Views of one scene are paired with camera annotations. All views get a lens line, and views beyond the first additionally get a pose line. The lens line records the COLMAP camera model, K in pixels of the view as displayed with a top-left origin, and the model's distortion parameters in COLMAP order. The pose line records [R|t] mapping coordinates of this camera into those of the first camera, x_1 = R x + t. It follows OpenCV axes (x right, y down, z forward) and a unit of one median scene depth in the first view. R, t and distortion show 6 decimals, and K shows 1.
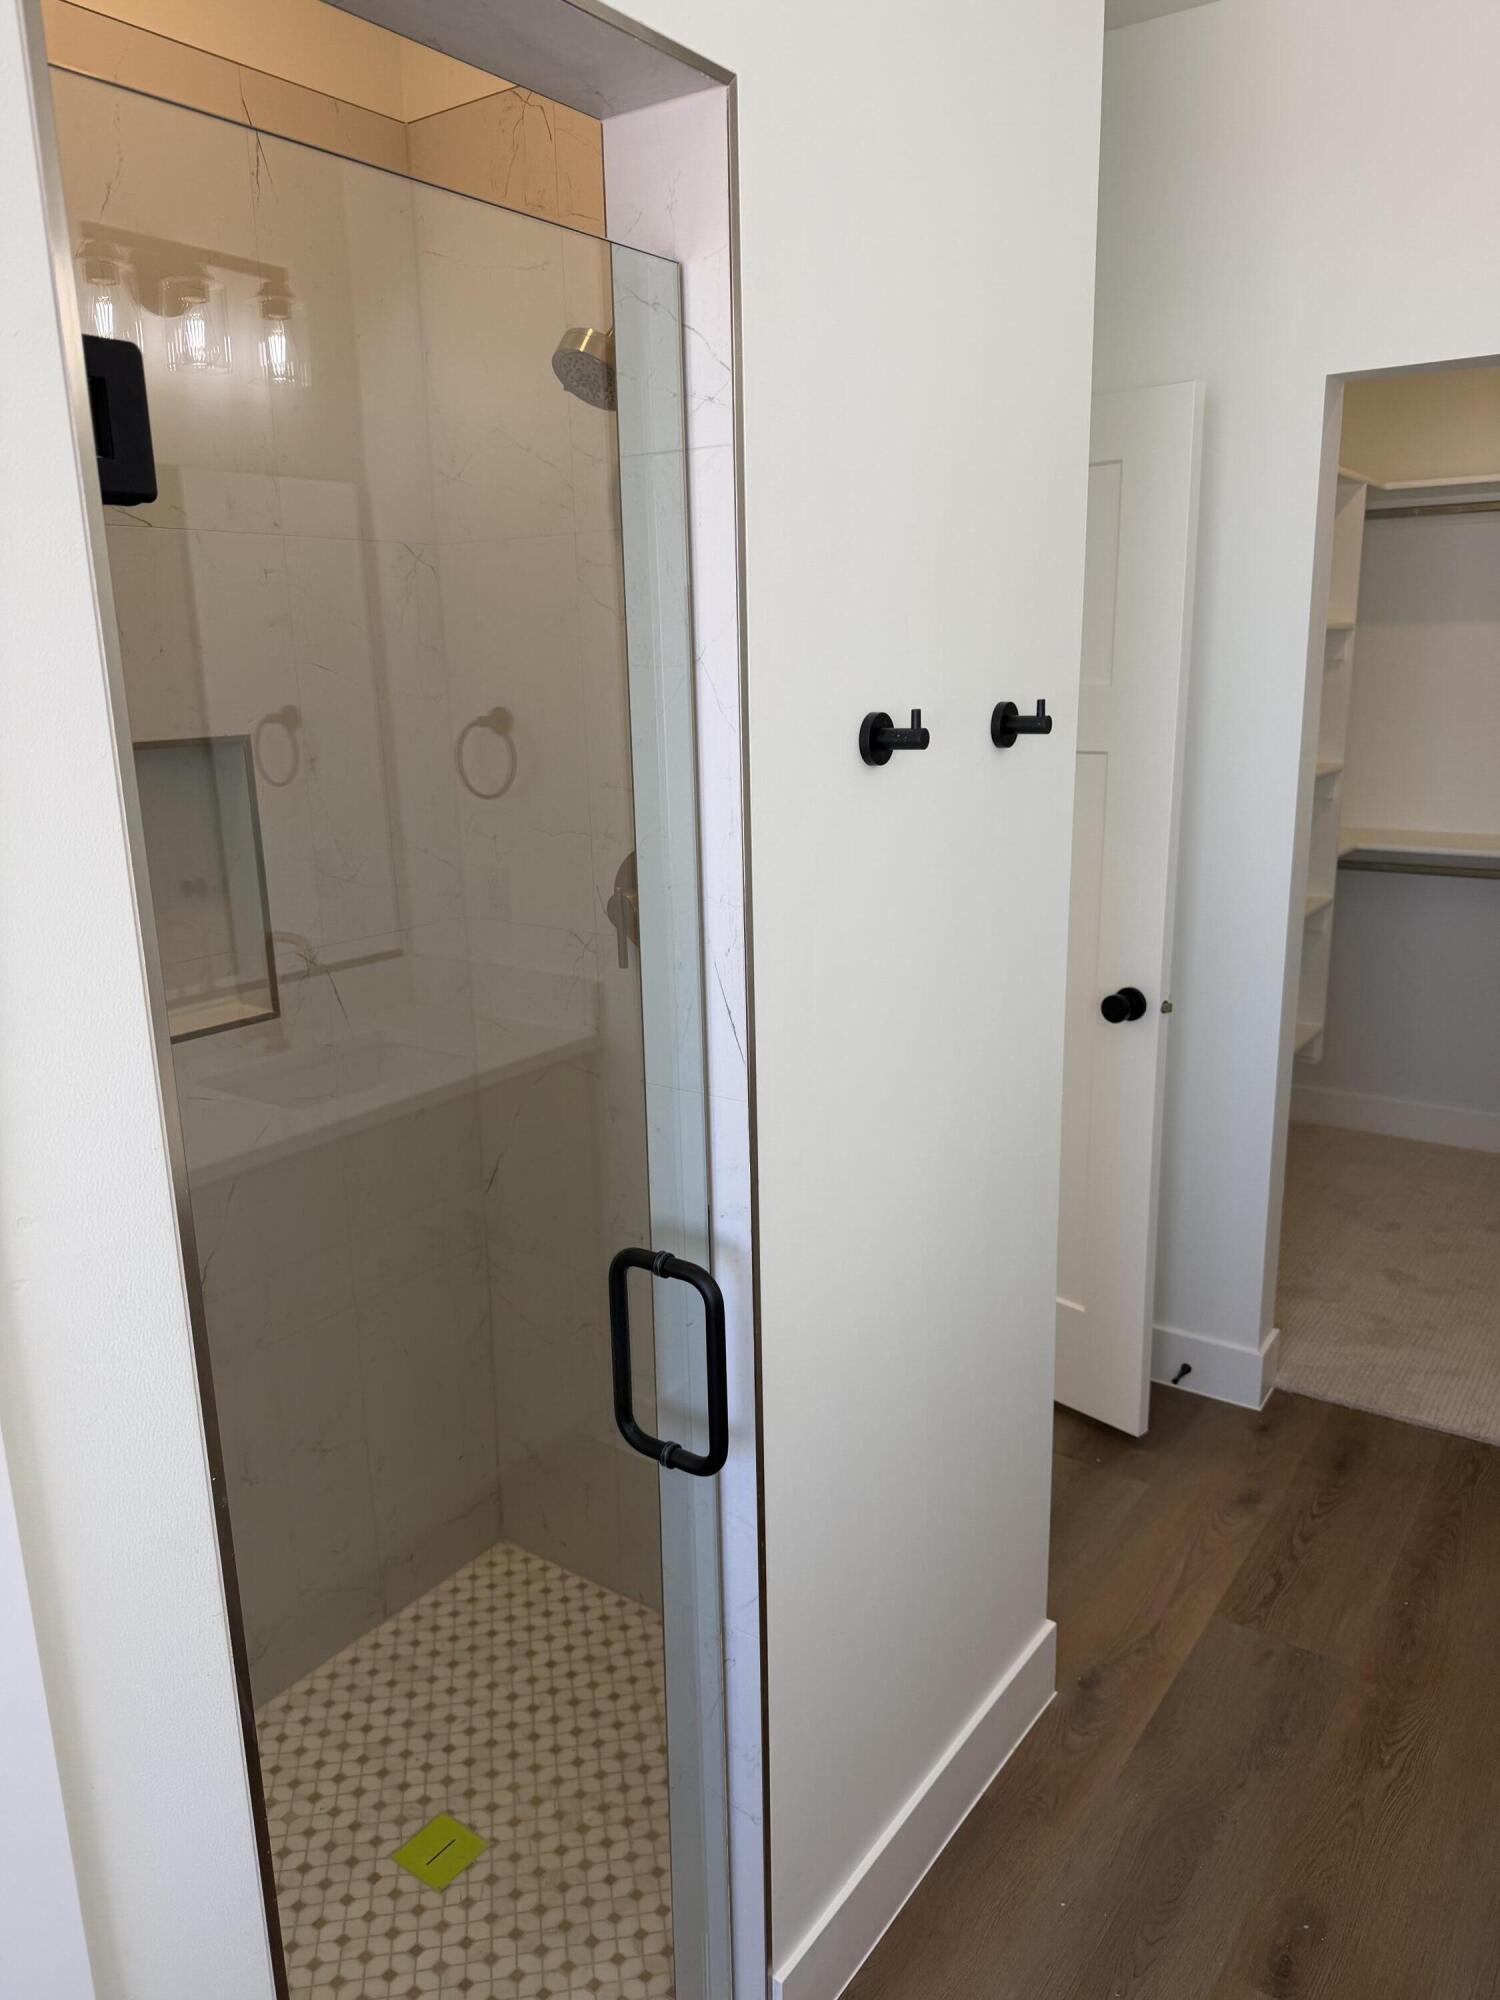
lens RADIAL K [[1401.9, 0, 750.0], [0, 1401.9, 1000.3], [0, 0, 1]] dist [0.058839, -0.037642]
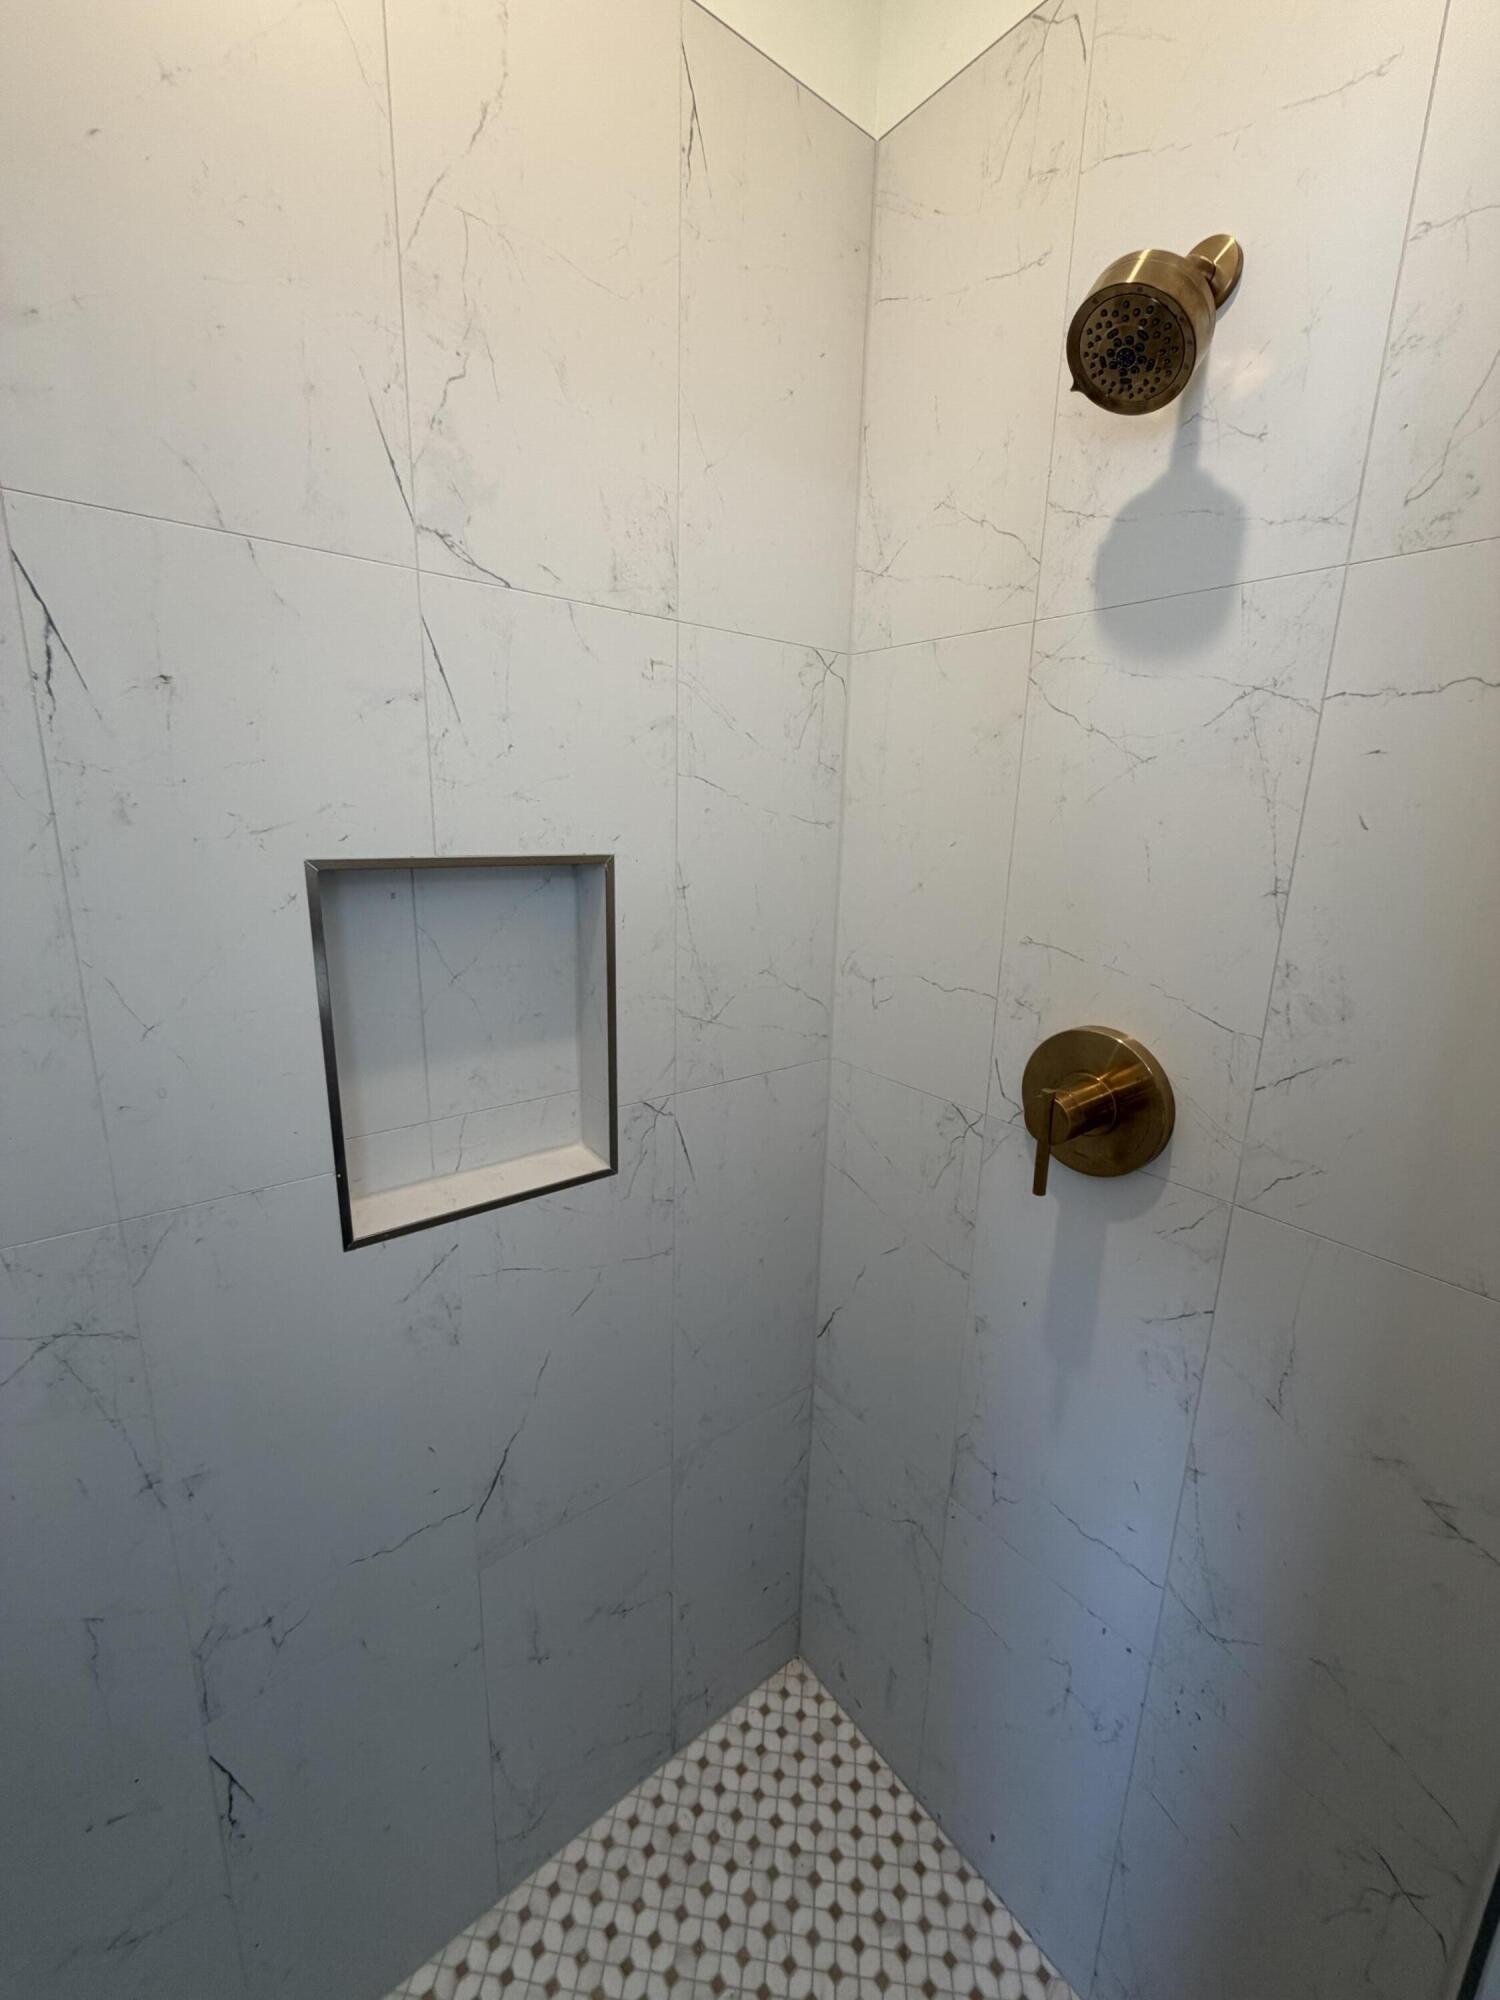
lens RADIAL K [[799.9, 0, 751.4], [0, 799.9, 998.5], [0, 0, 1]] dist [0.002428, 0.000060]
pose [[0.955889, 0.109657, -0.272491, -0.134878], [-0.112886, 0.993601, 0.003849, -0.113792], [0.271169, 0.027081, 0.962151, 0.566114]]
